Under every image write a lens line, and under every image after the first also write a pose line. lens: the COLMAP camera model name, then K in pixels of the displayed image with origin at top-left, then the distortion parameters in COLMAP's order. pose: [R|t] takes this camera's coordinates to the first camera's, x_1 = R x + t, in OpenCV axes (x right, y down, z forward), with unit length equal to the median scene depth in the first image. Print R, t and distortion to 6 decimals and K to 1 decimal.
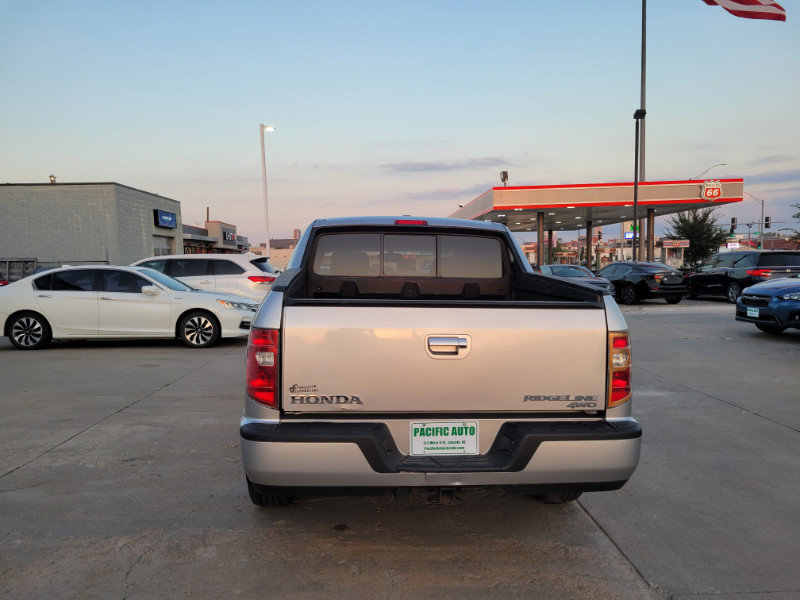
lens RADIAL K [[616.7, 0, 389.4], [0, 616.7, 303.2], [0, 0, 1]] dist [0.025057, -0.008533]
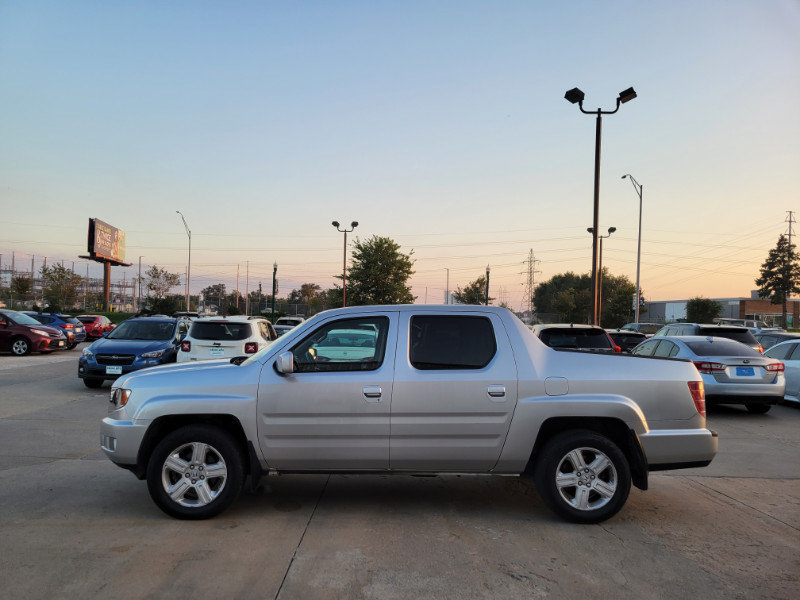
lens RADIAL K [[598.2, 0, 396.3], [0, 598.2, 301.3], [0, 0, 1]] dist [0.034106, -0.005098]
pose [[0.002985, 0.051705, 0.998658, -0.306359], [0.033719, 0.998089, -0.051776, -0.021510], [-0.999427, 0.033828, 0.001236, 0.277793]]
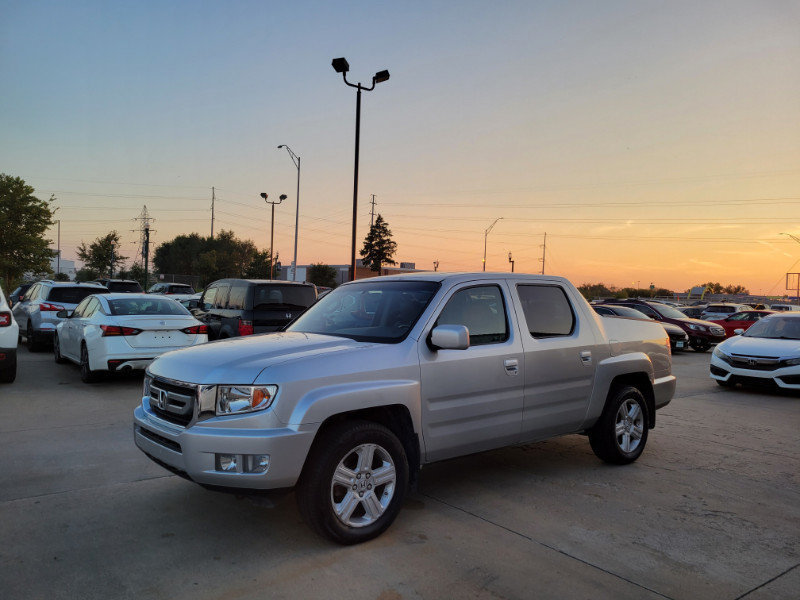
lens RADIAL K [[587.9, 0, 400.0], [0, 587.9, 300.0], [0, 0, 1]] dist [0.027467, 0.001307]
pose [[-0.591666, -0.009054, 0.806132, -0.213281], [0.024740, 0.999262, 0.029381, -0.030628], [-0.805804, 0.037327, -0.591005, 0.465767]]
